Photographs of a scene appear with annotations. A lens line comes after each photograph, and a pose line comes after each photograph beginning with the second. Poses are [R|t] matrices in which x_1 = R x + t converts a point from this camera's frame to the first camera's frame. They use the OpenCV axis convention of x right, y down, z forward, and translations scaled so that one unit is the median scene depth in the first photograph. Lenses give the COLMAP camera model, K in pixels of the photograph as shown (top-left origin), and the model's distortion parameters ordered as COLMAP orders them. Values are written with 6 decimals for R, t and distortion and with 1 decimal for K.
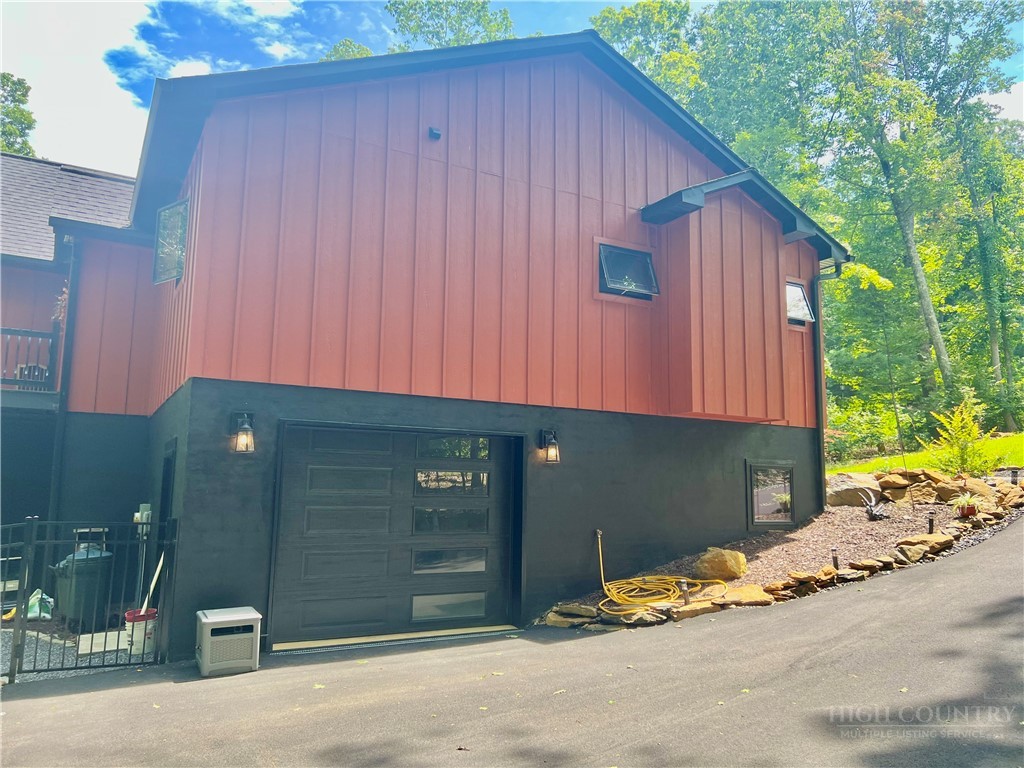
lens RADIAL K [[772.2, 0, 513.9], [0, 772.2, 382.5], [0, 0, 1]] dist [0.014916, 0.004316]
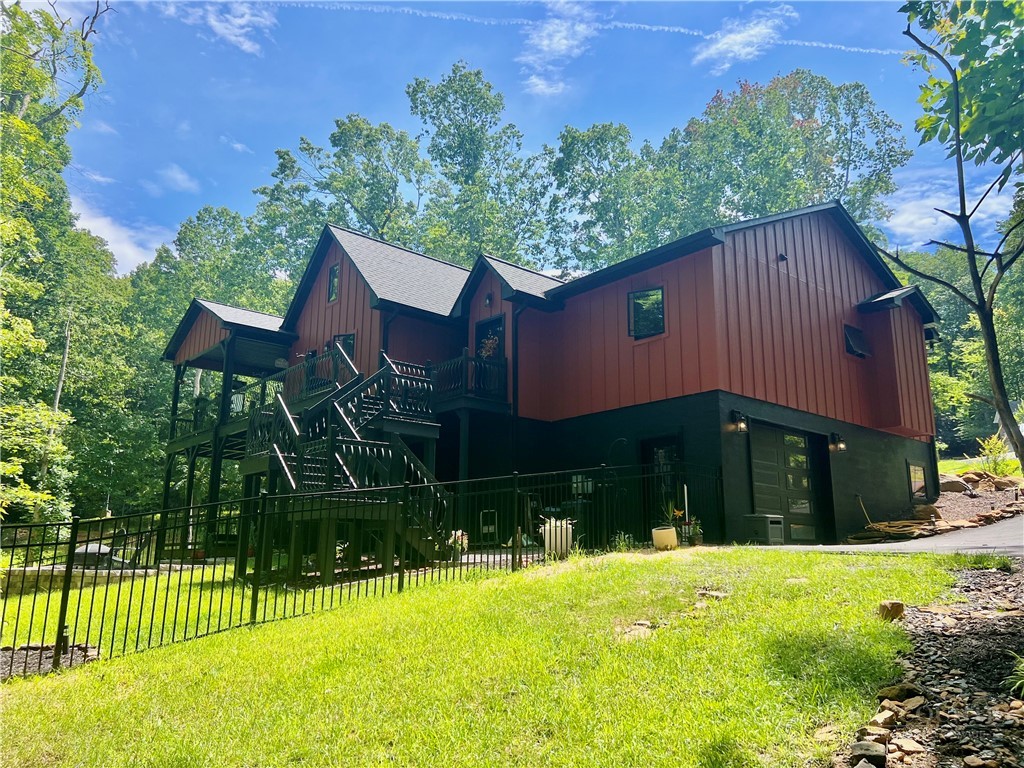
lens RADIAL K [[772.2, 0, 510.5], [0, 772.2, 384.9], [0, 0, 1]] dist [0.014916, 0.004316]
pose [[0.979727, 0.037150, 0.196862, -0.979935], [-0.020607, 0.996131, -0.085425, 0.117308], [-0.199274, 0.079637, 0.976703, -0.512205]]
